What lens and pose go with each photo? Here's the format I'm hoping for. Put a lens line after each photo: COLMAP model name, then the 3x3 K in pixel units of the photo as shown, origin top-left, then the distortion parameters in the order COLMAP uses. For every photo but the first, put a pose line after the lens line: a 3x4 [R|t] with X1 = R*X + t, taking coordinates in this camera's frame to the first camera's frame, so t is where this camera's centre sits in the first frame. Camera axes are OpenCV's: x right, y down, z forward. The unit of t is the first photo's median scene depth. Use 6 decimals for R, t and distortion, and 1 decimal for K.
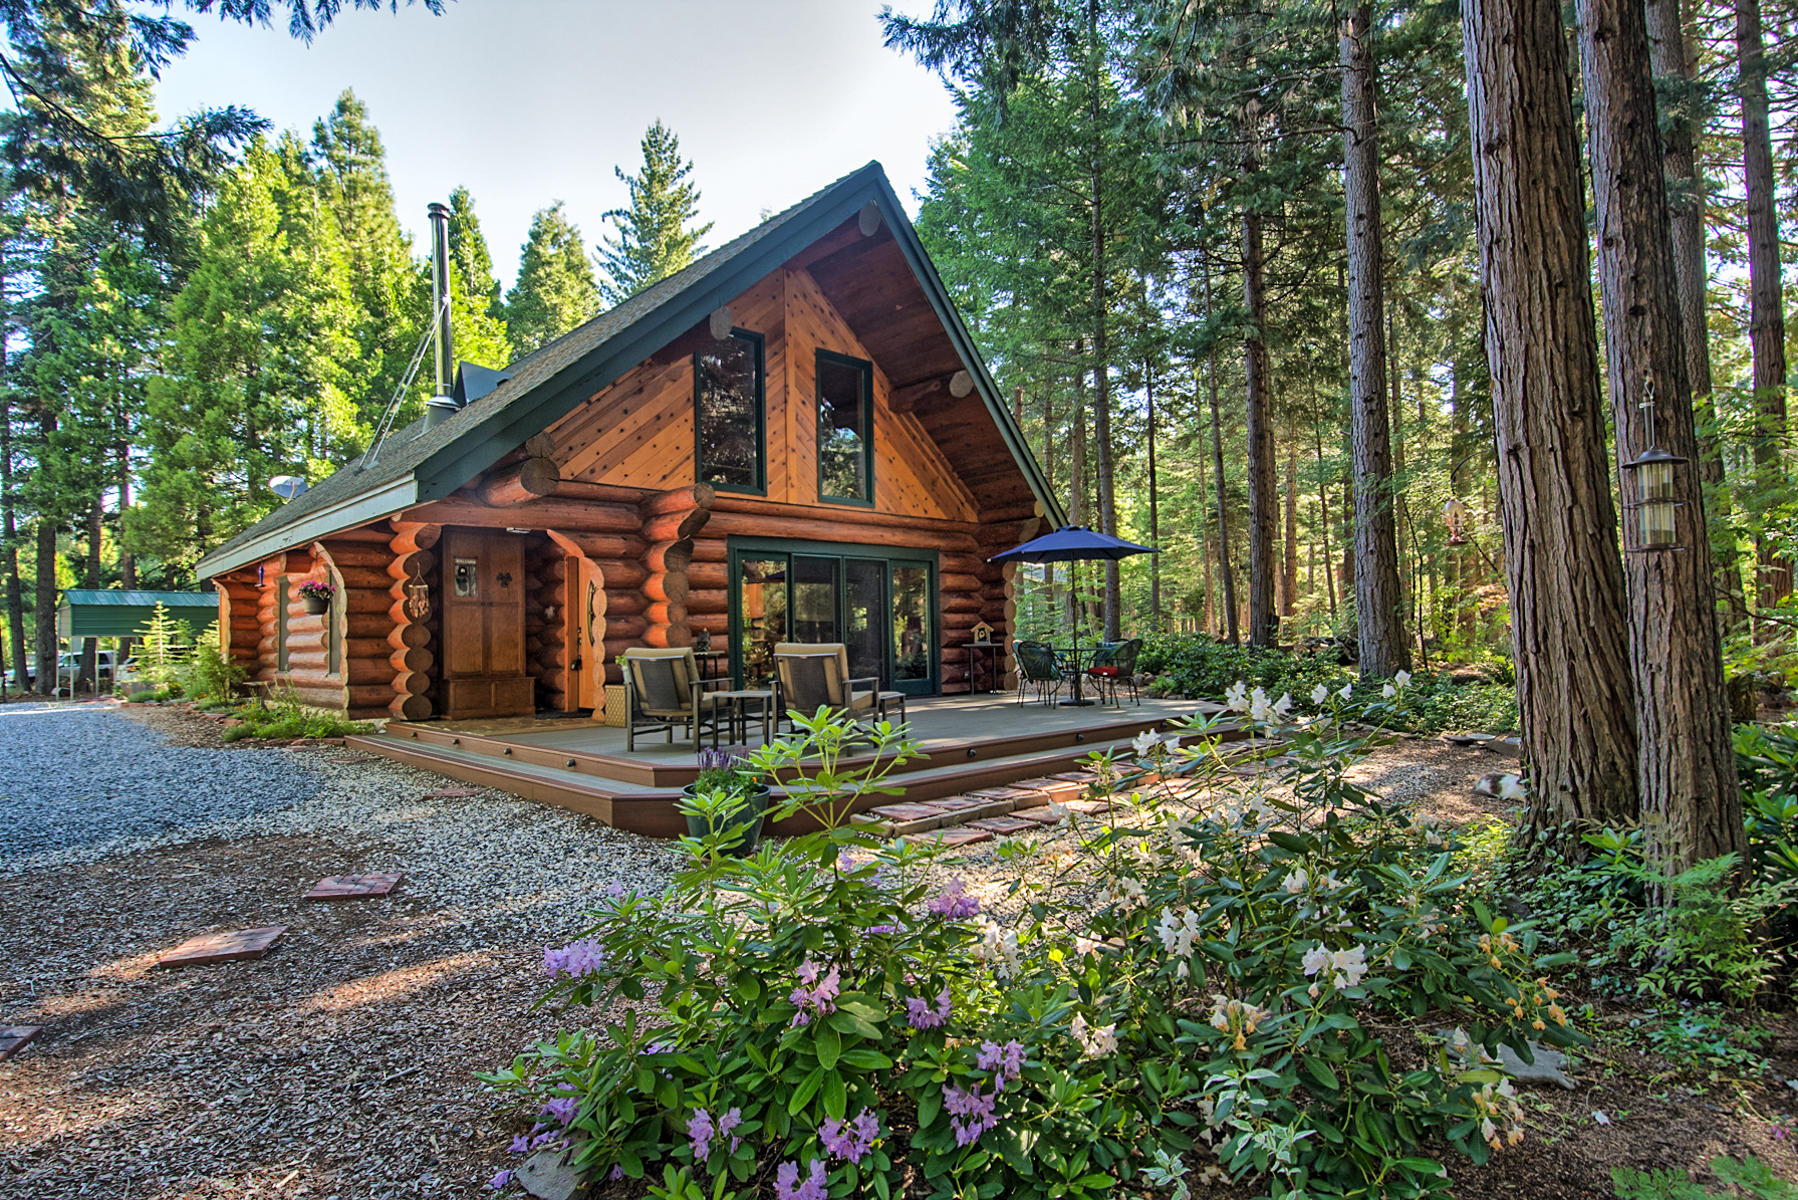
lens RADIAL K [[967.0, 0, 899.0], [0, 967.0, 600.0], [0, 0, 1]] dist [0.017349, -0.031979]
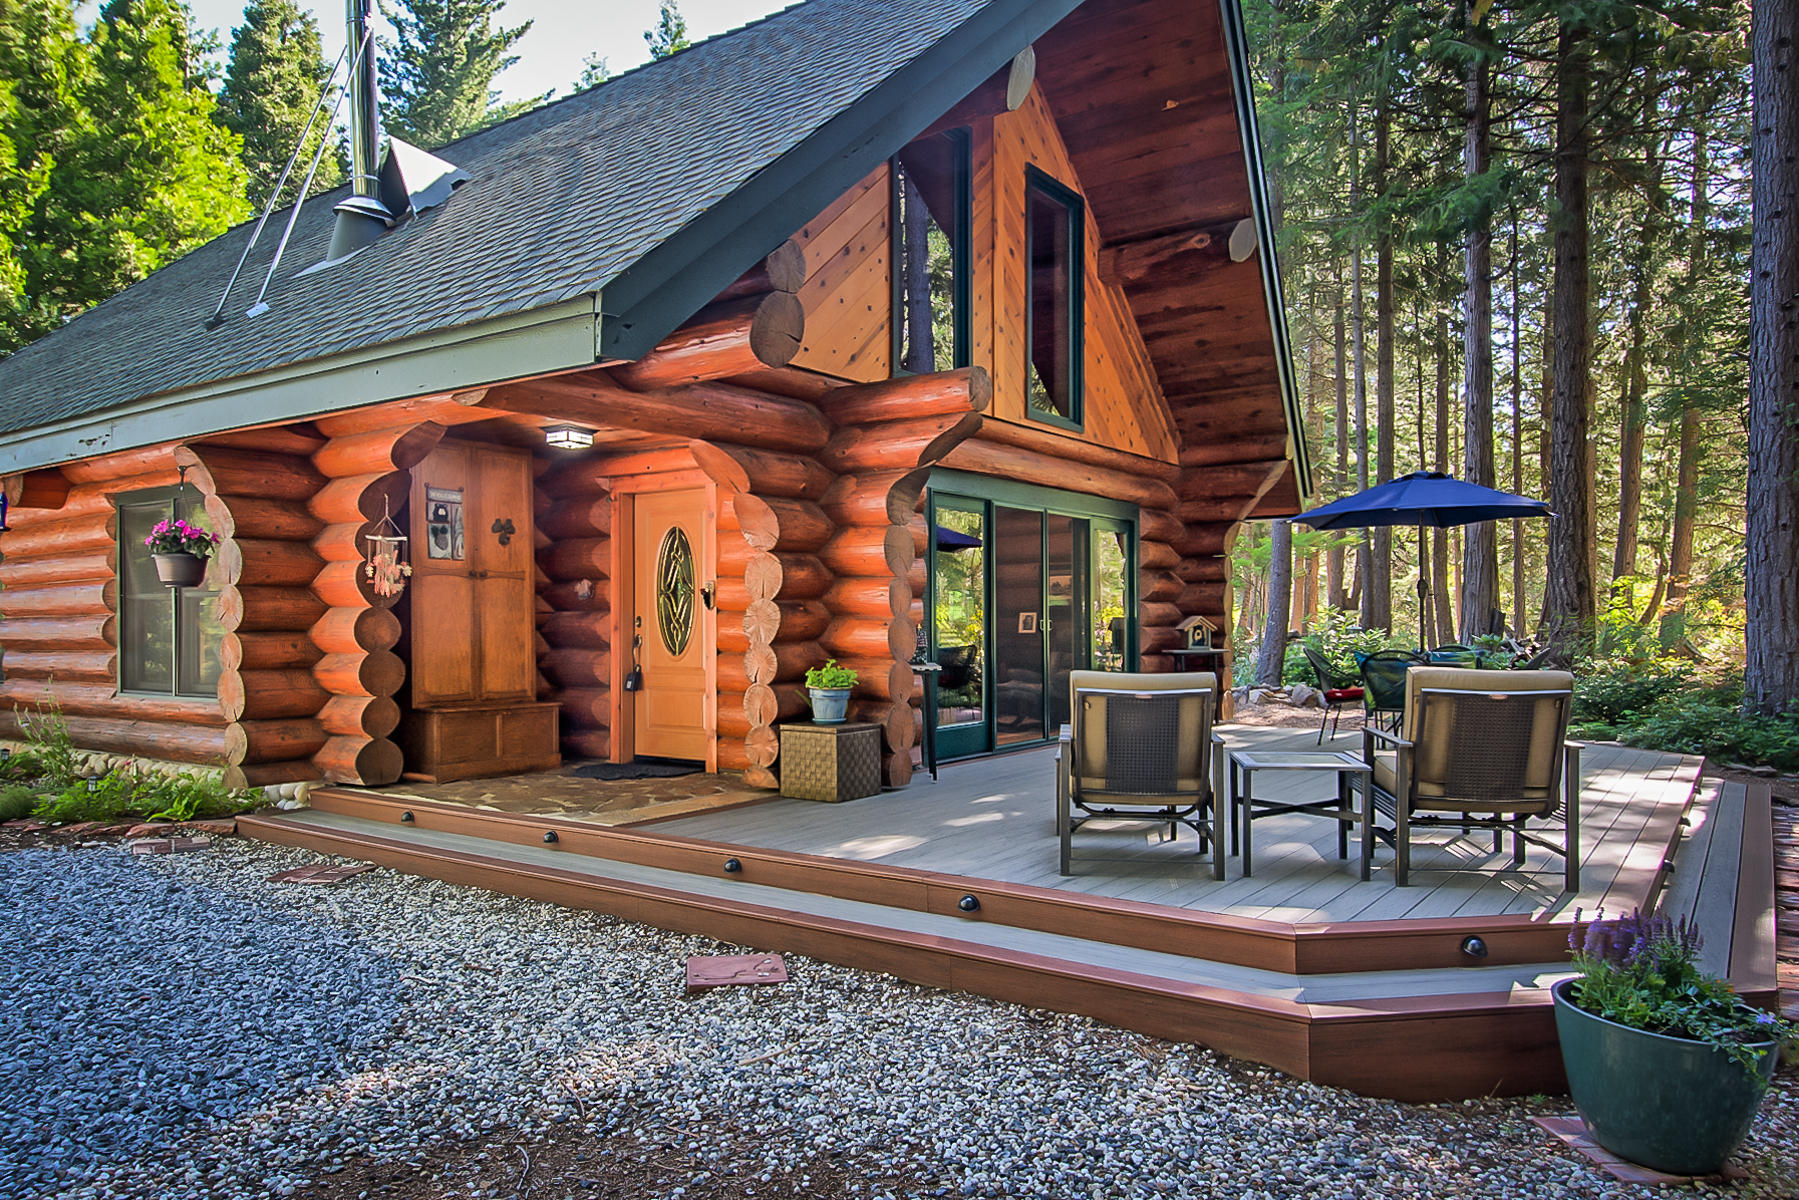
lens RADIAL K [[1218.7, 0, 898.2], [0, 1218.7, 625.0], [0, 0, 1]] dist [0.024042, -0.032969]
pose [[0.982351, 0.014653, 0.186473, -0.309142], [-0.022093, 0.999038, 0.037886, 0.002055], [-0.185738, -0.041337, 0.981729, 0.252770]]
